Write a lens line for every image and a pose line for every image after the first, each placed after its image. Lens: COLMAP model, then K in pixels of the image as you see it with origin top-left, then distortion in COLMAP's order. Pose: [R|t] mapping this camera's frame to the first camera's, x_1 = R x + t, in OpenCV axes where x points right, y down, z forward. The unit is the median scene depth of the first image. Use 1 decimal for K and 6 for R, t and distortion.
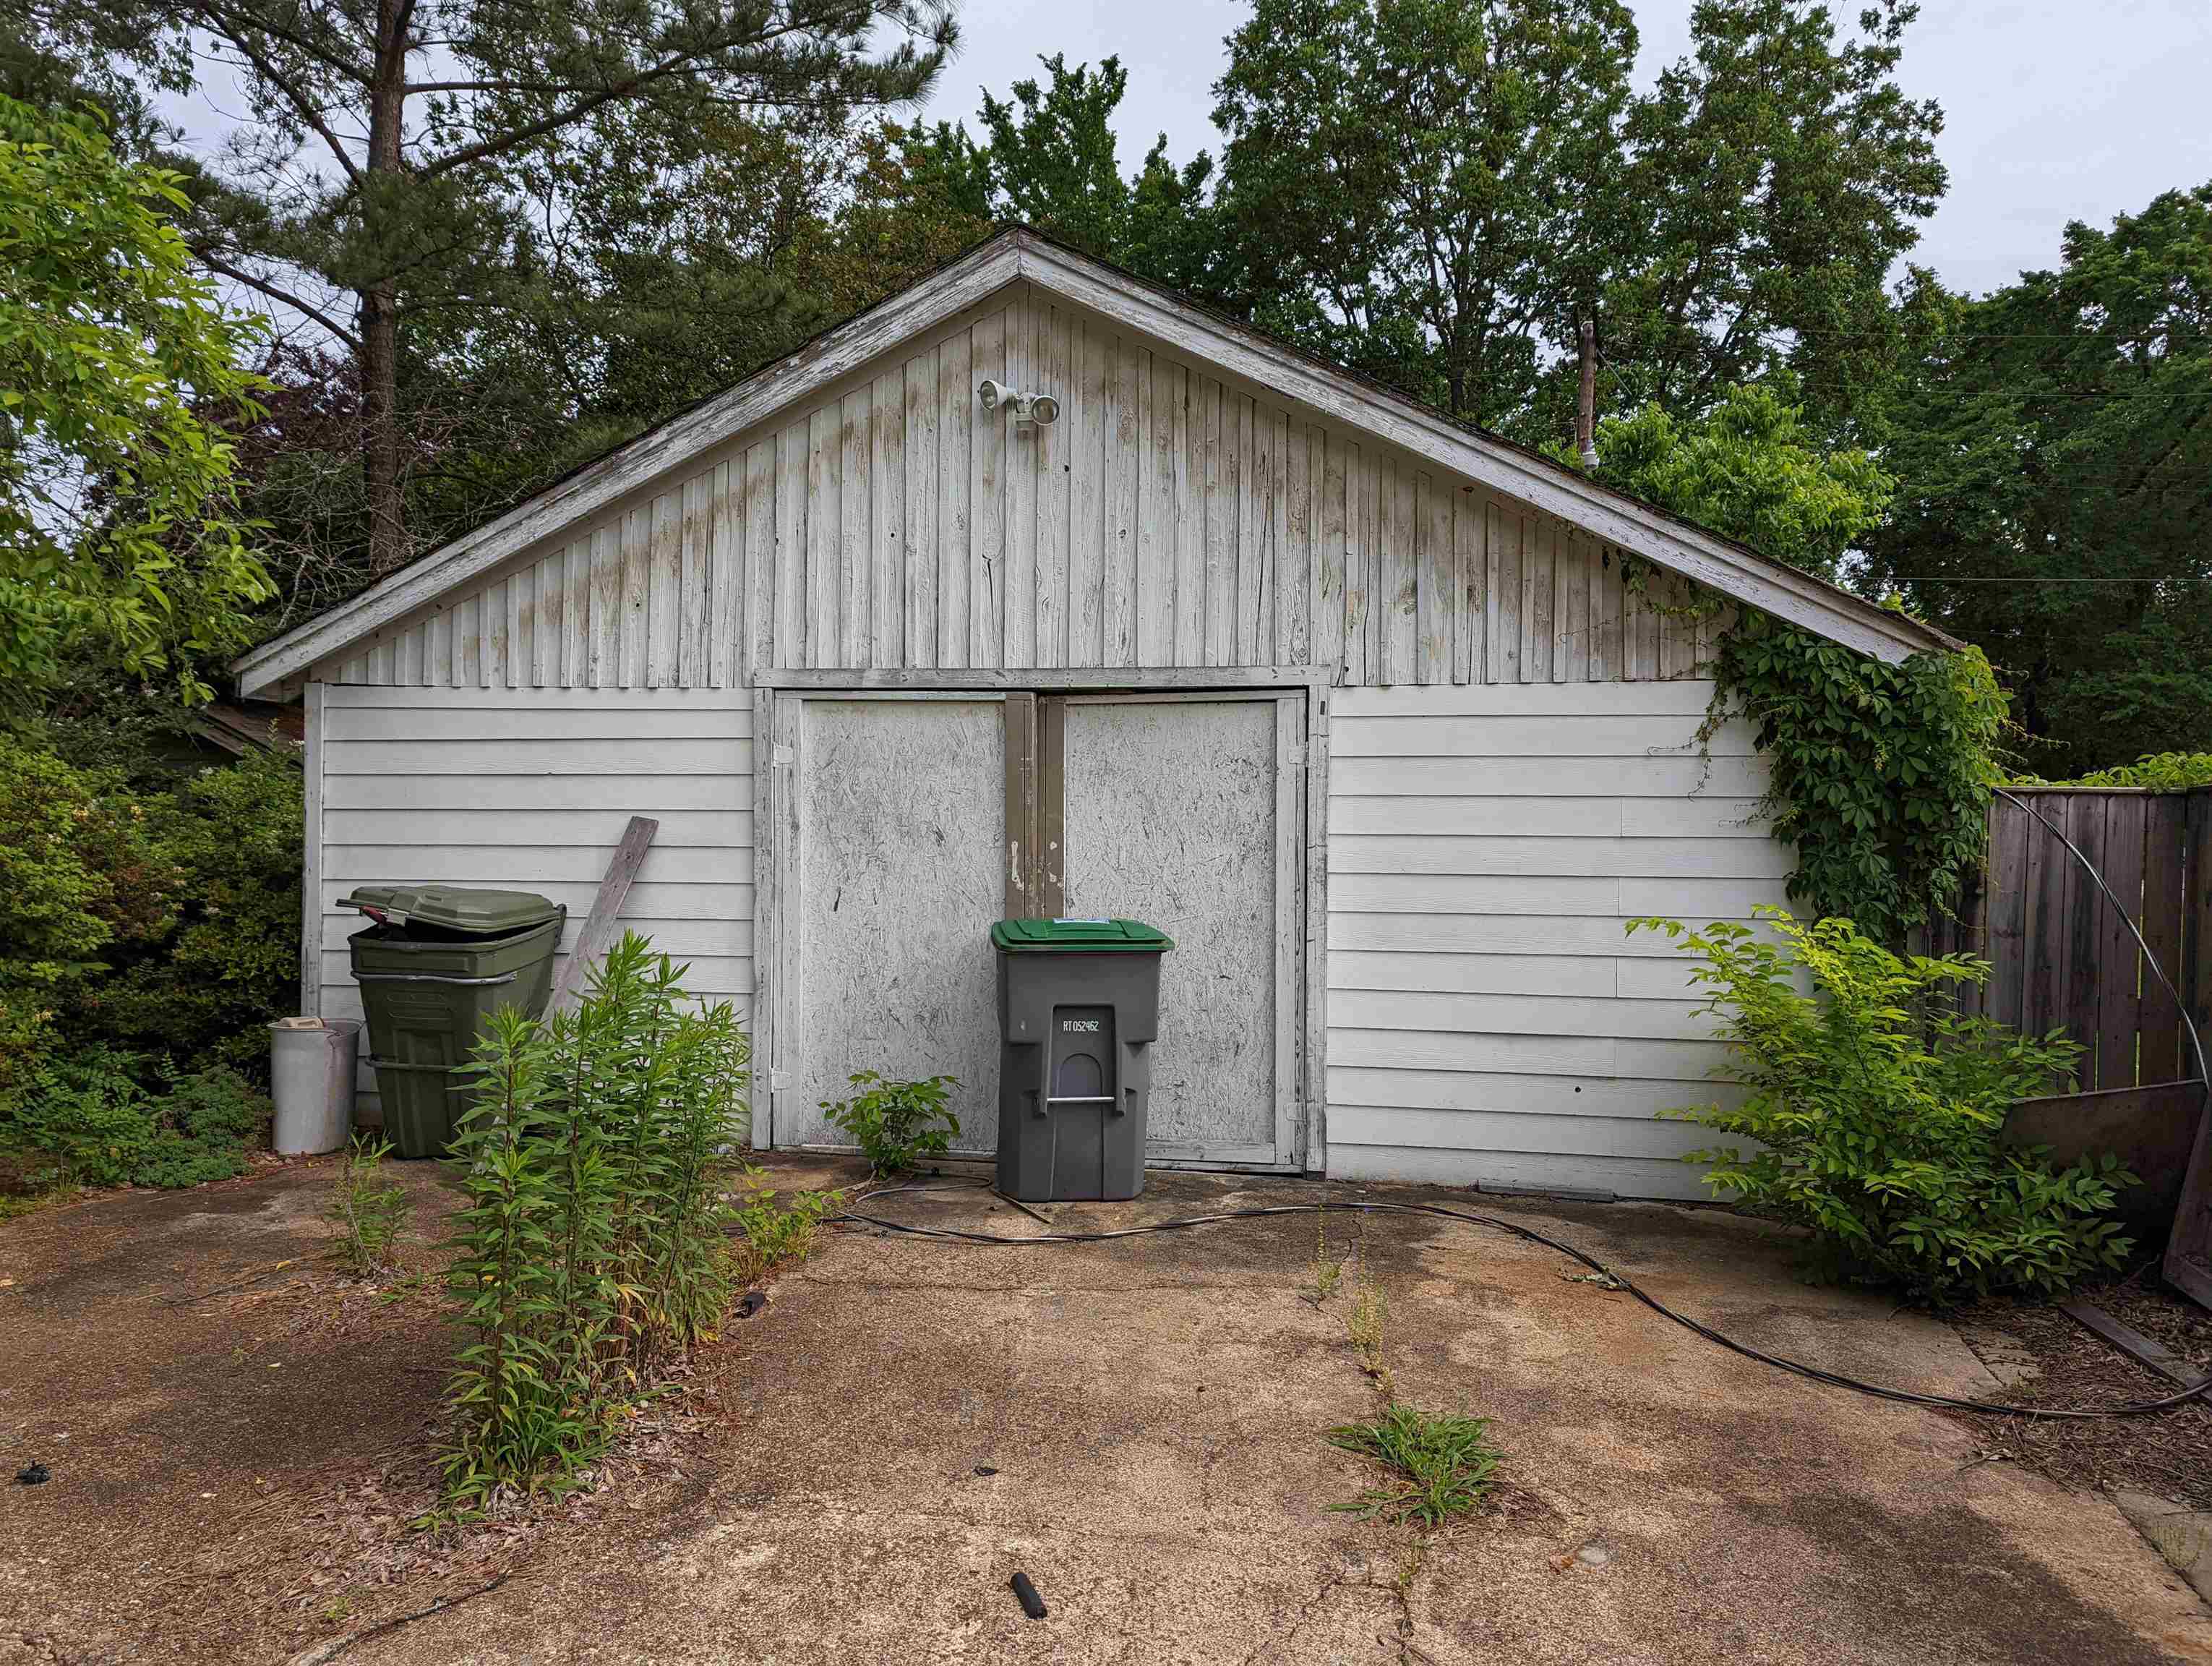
lens RADIAL K [[1571.7, 0, 1105.9], [0, 1571.7, 831.9], [0, 0, 1]] dist [0.000104, -0.000112]
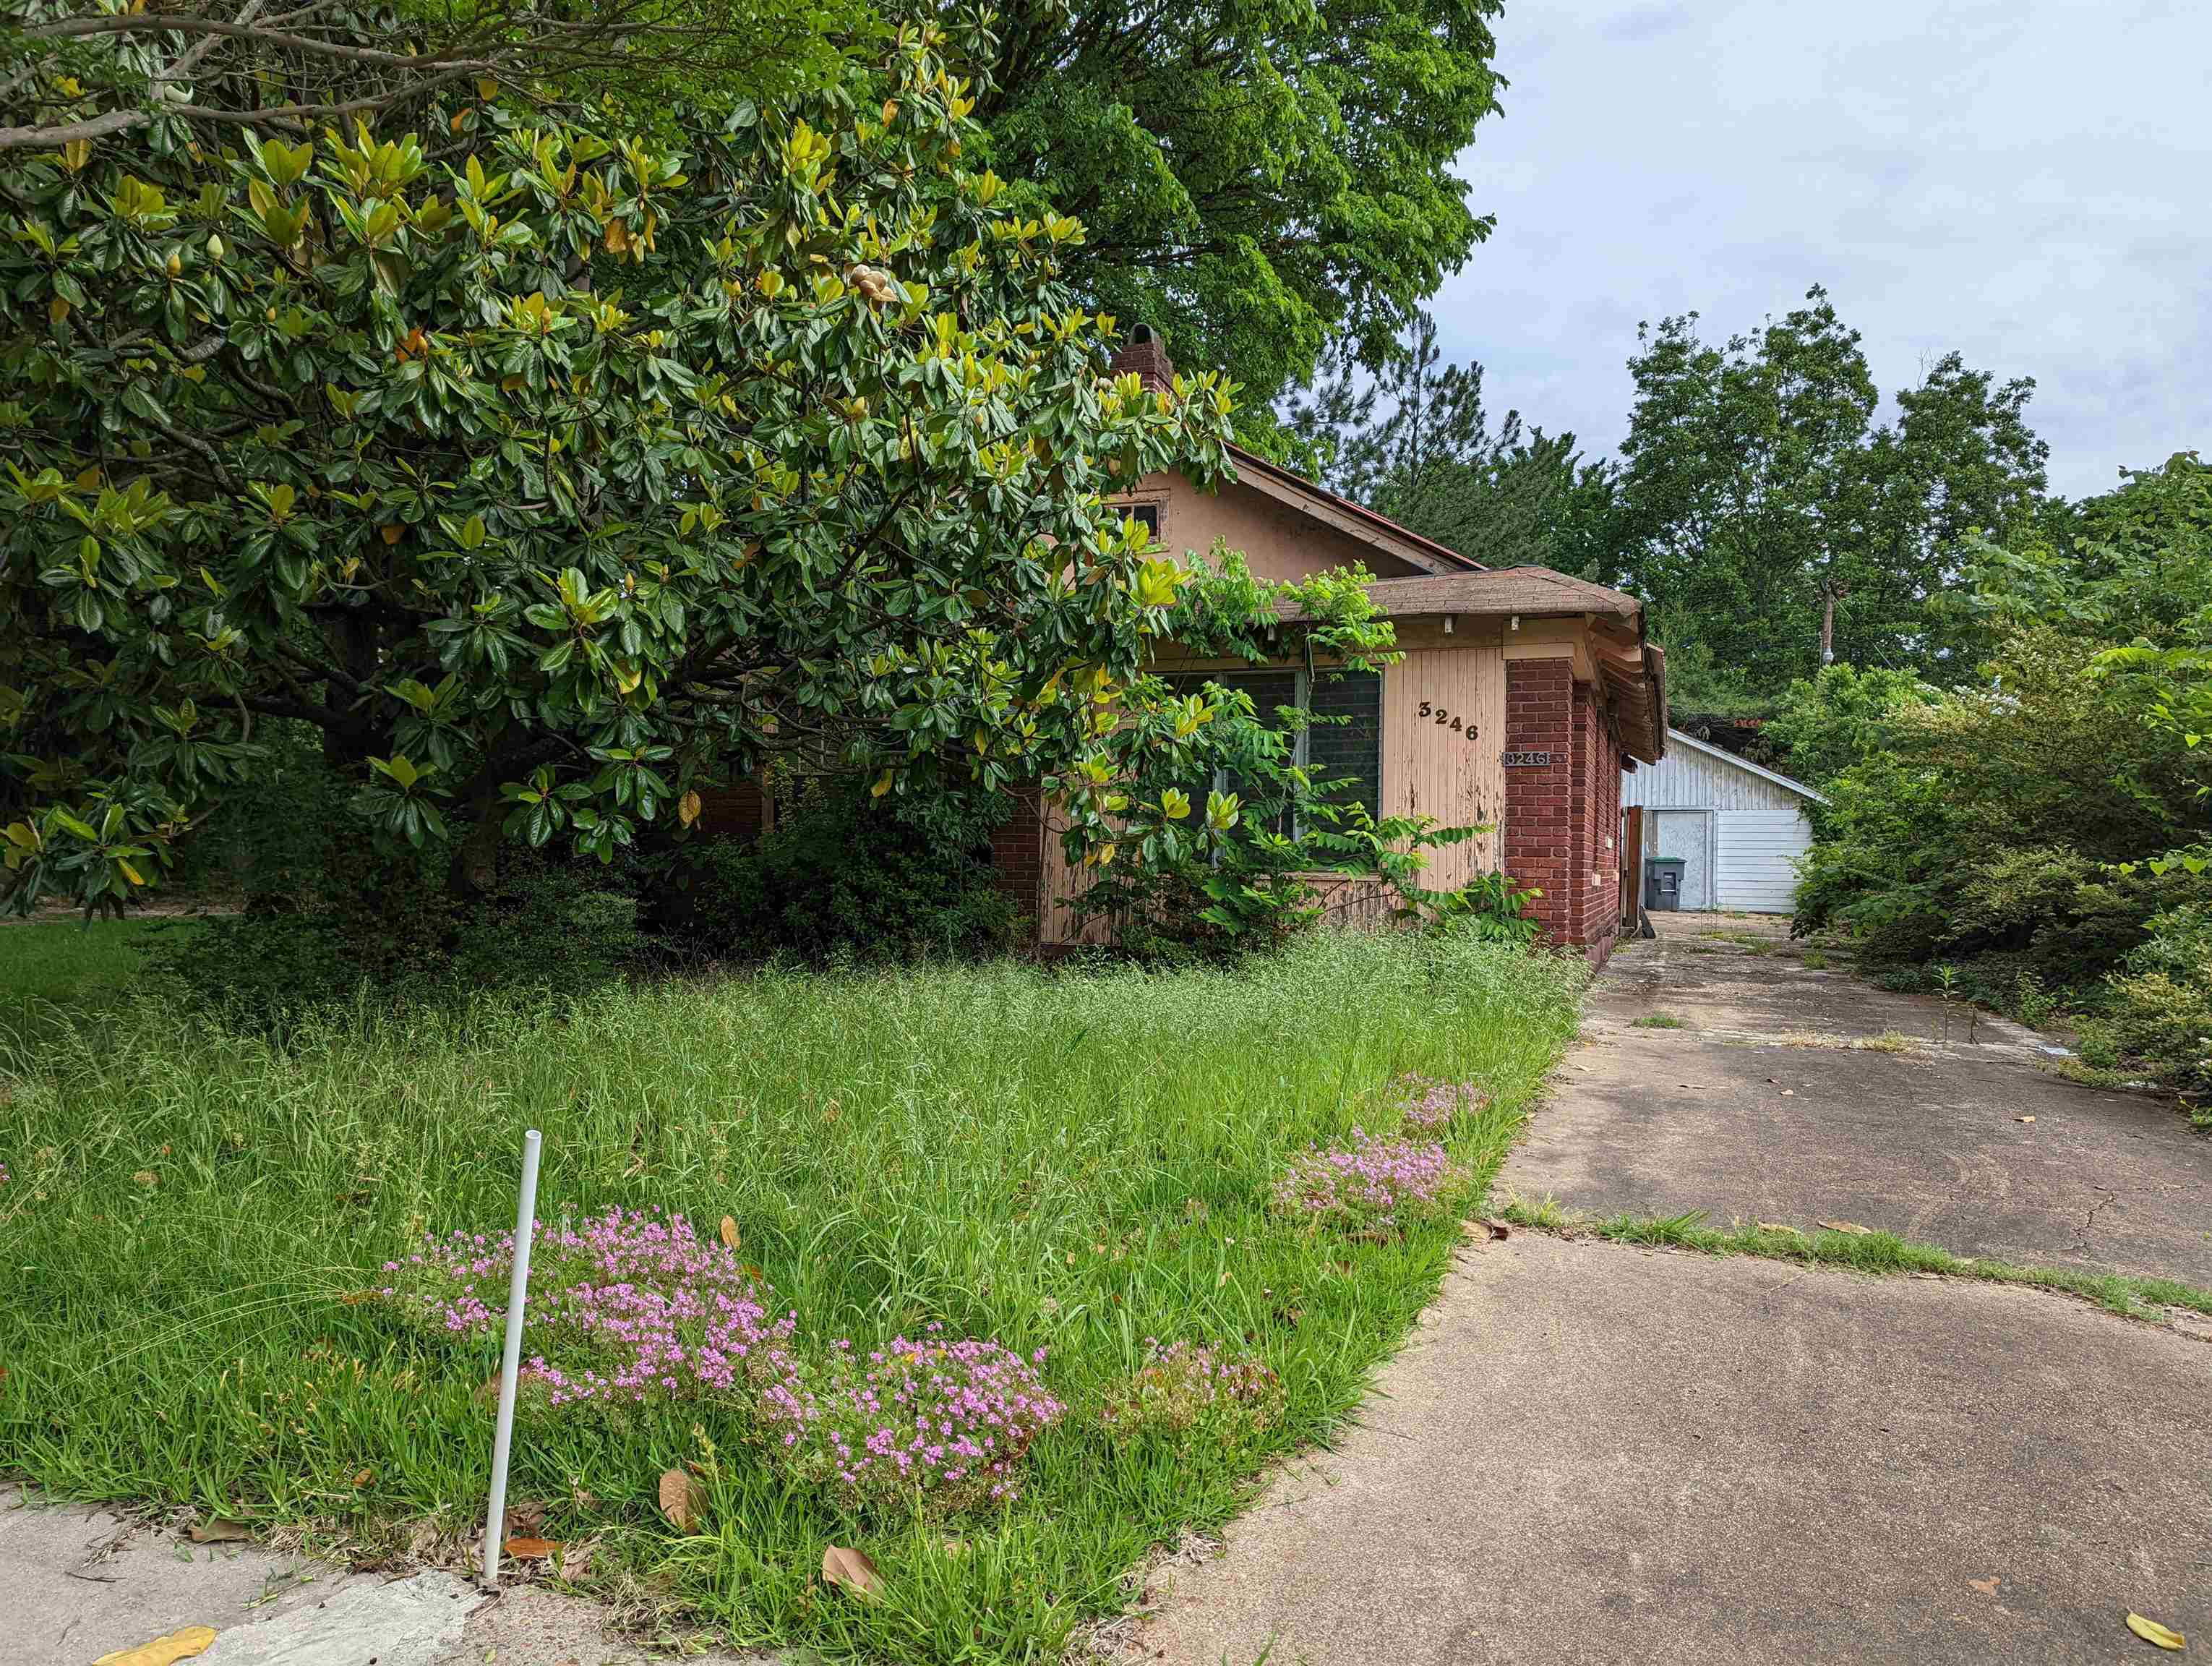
lens RADIAL K [[1571.7, 0, 1106.1], [0, 1571.7, 834.9], [0, 0, 1]] dist [0.000104, -0.000112]
pose [[0.981232, 0.000830, -0.192829, -0.779520], [-0.002200, 0.999974, -0.006893, 0.022125], [0.192819, 0.007188, 0.981208, -4.147277]]
